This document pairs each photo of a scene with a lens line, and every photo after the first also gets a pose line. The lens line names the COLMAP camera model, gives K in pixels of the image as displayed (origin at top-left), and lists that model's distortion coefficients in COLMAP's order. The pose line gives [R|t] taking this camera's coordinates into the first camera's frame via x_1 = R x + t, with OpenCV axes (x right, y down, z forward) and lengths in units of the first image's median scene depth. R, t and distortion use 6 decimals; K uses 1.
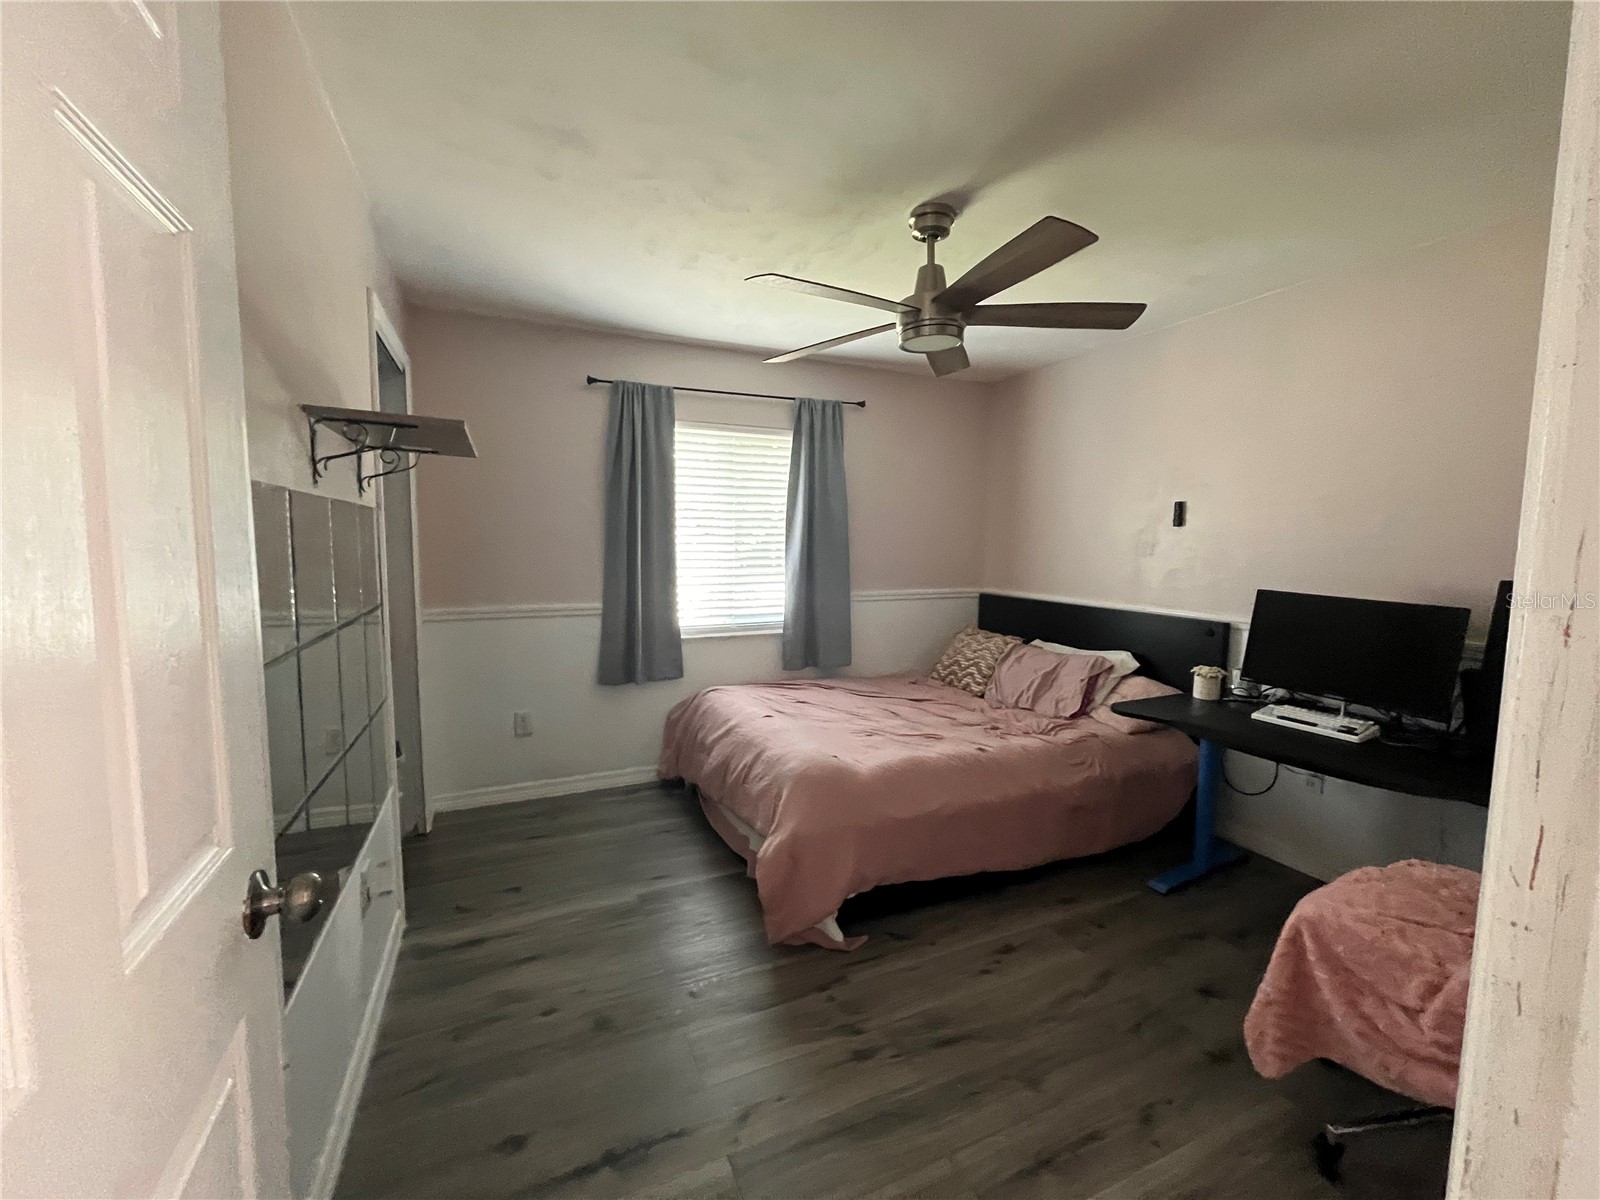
lens RADIAL K [[647.7, 0, 798.5], [0, 647.7, 599.0], [0, 0, 1]] dist [-0.008020, 0.000329]
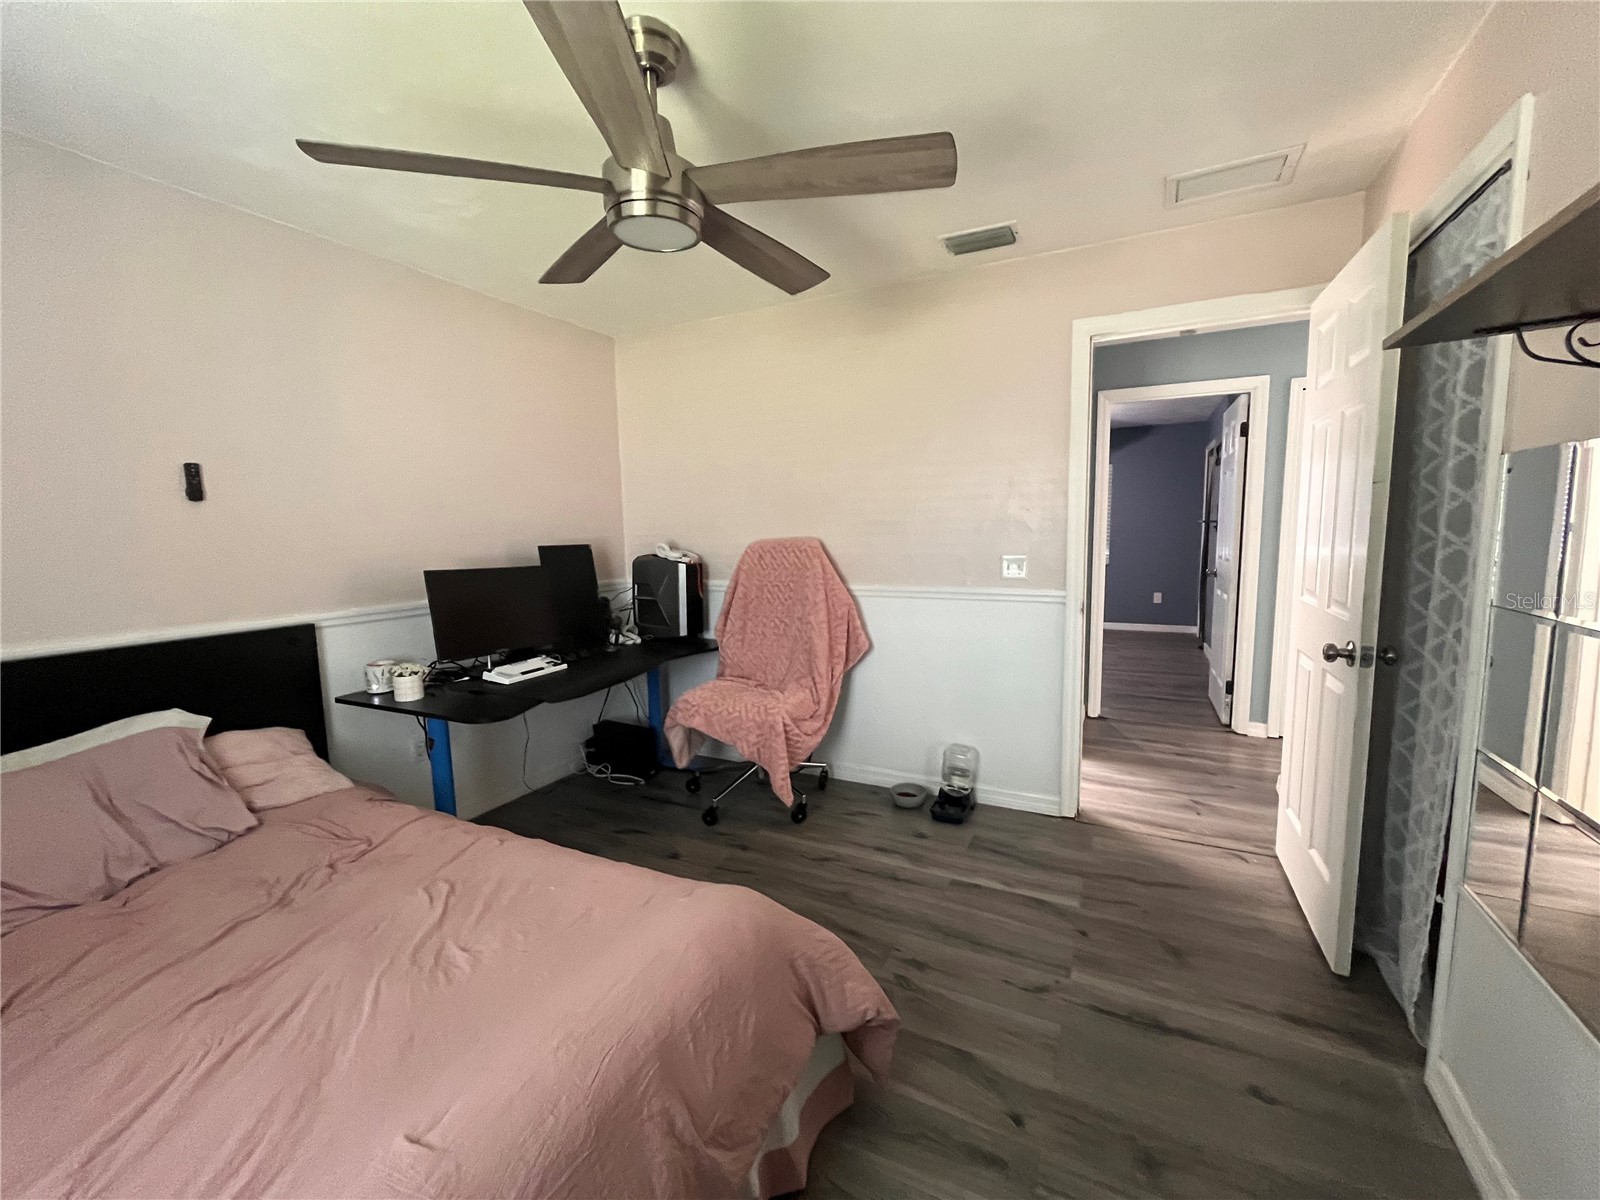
lens RADIAL K [[647.7, 0, 803.1], [0, 647.7, 599.4], [0, 0, 1]] dist [-0.008020, 0.000329]
pose [[-0.633261, -0.083899, 0.769377, -0.583348], [0.080800, 0.981507, 0.173537, -0.140584], [-0.769709, 0.172059, -0.614772, 1.705316]]
